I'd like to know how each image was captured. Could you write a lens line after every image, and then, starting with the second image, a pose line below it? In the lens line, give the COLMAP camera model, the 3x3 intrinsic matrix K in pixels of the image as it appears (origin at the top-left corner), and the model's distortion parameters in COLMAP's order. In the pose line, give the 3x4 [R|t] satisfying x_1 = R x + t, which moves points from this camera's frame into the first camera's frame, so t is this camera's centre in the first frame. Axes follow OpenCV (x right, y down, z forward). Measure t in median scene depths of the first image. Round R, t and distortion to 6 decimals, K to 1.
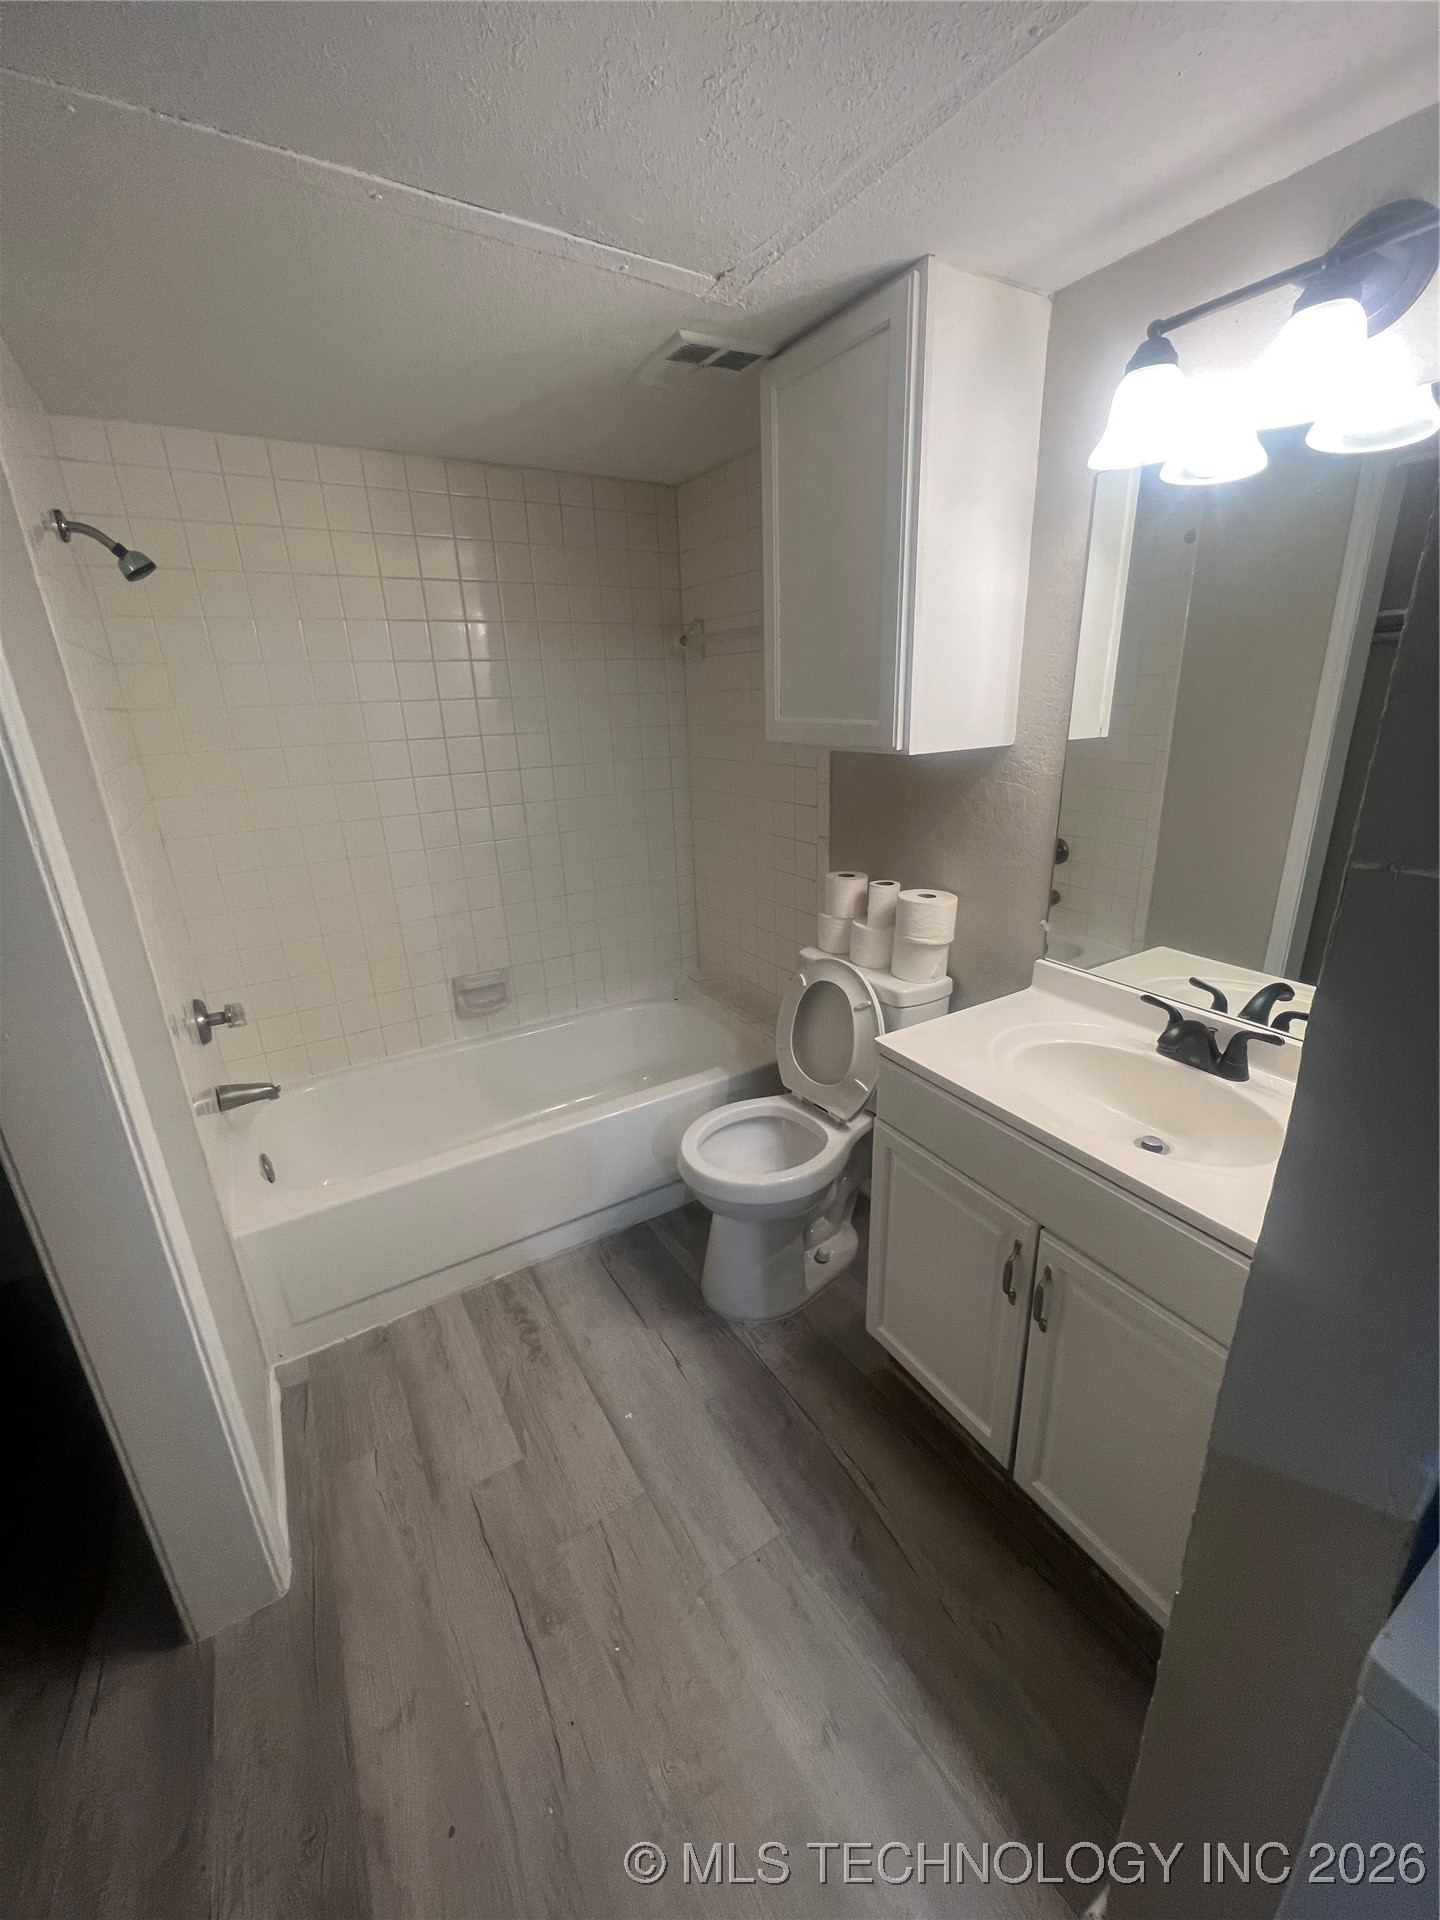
lens RADIAL K [[759.9, 0, 720.0], [0, 759.9, 960.0], [0, 0, 1]] dist [0.000713, 0.000225]
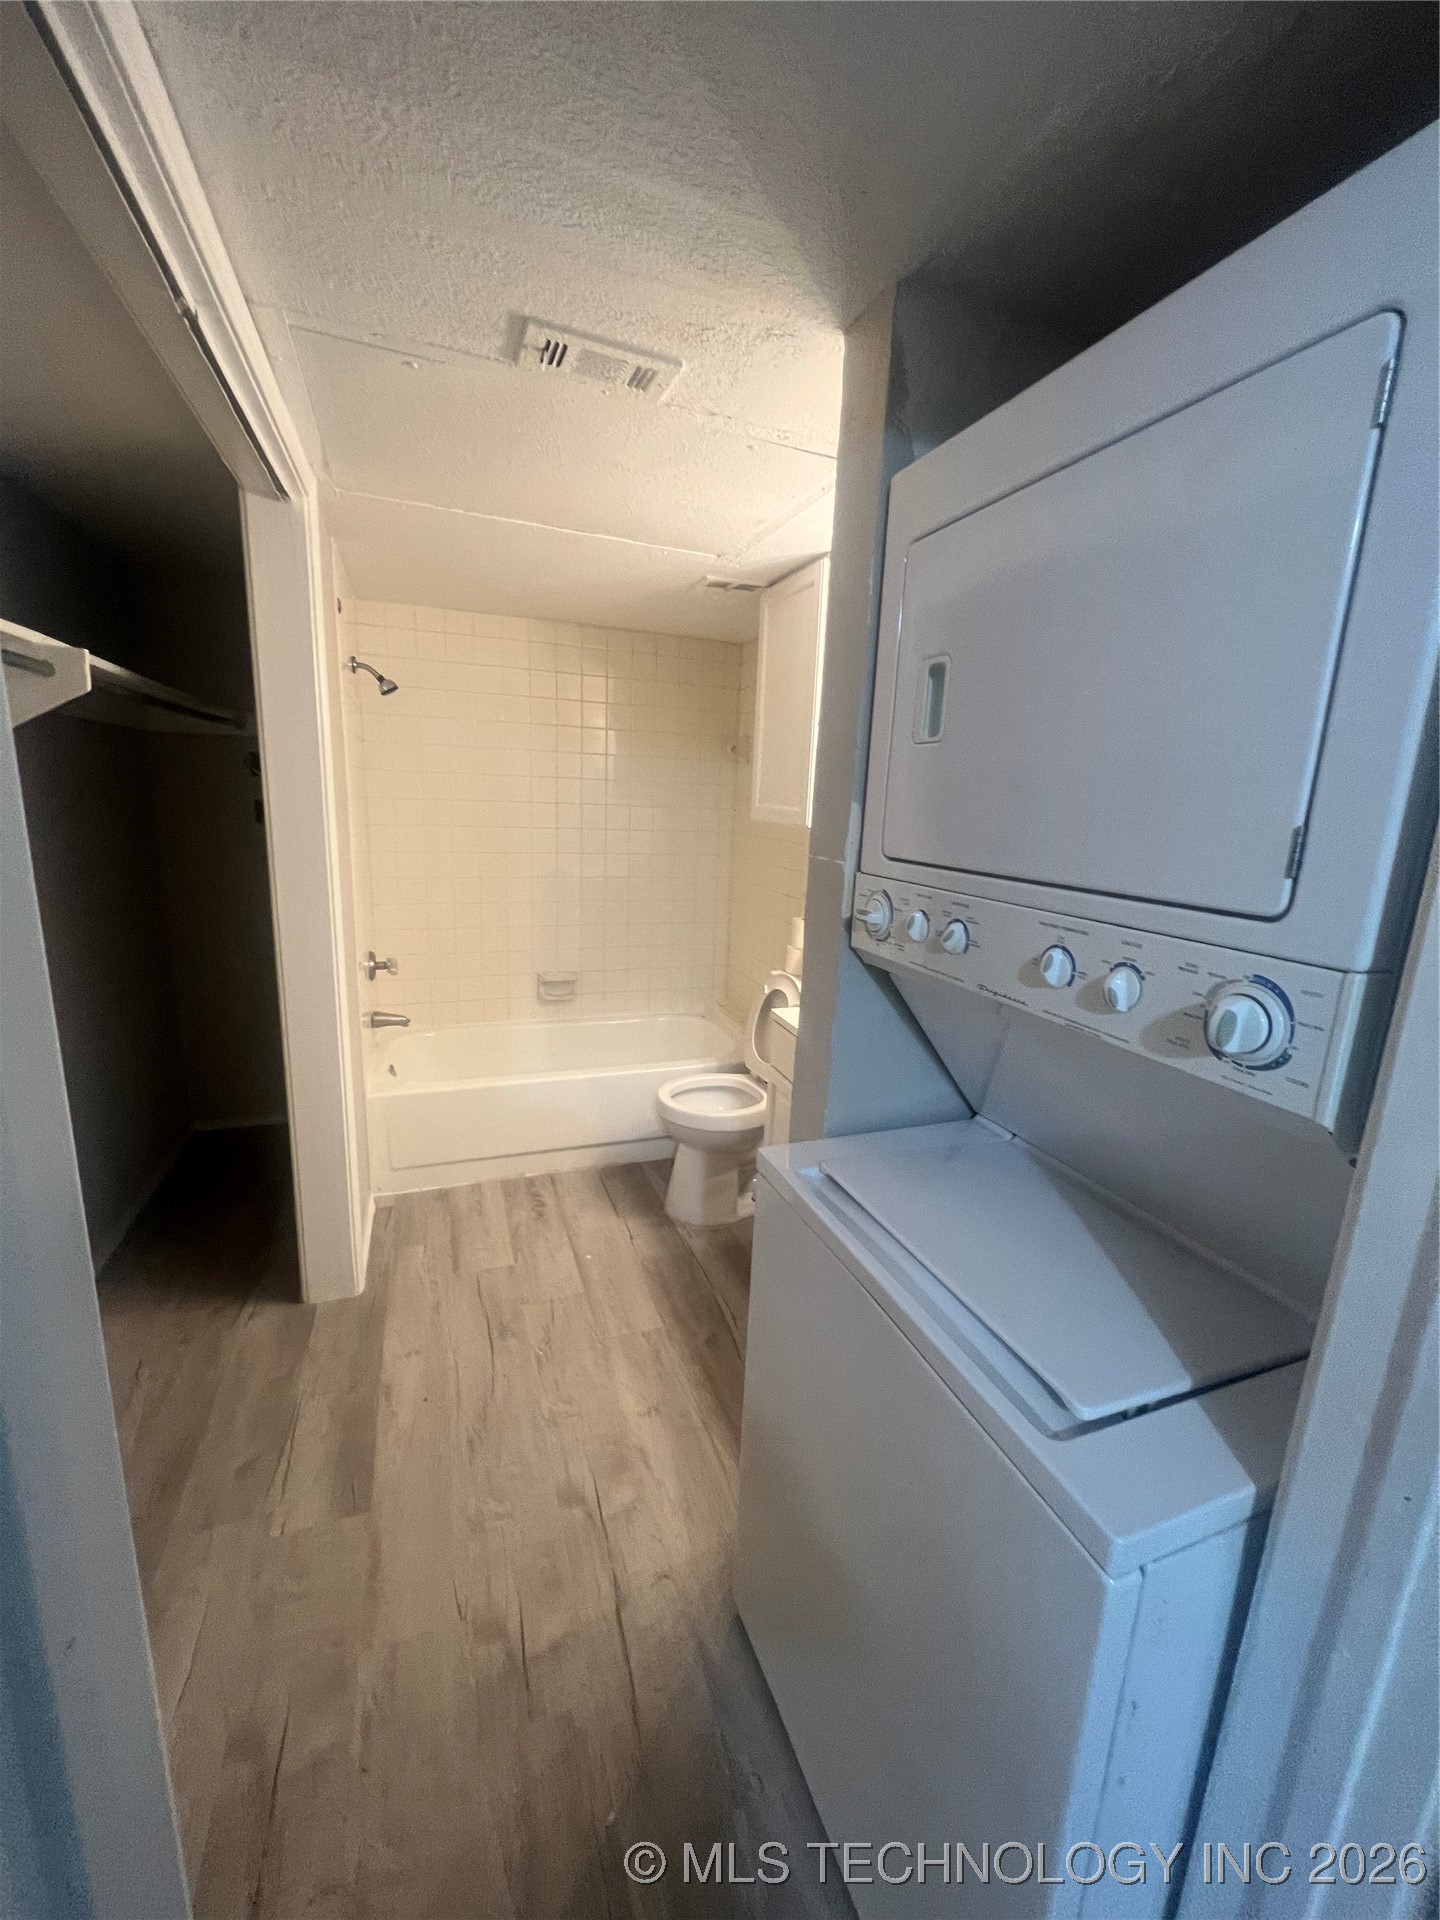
lens RADIAL K [[759.9, 0, 720.0], [0, 759.9, 960.0], [0, 0, 1]] dist [0.000713, 0.000225]
pose [[0.978951, 0.113737, -0.169465, 0.293634], [-0.133004, 0.985320, -0.107024, 0.153417], [0.154805, 0.127311, 0.979708, -0.438282]]
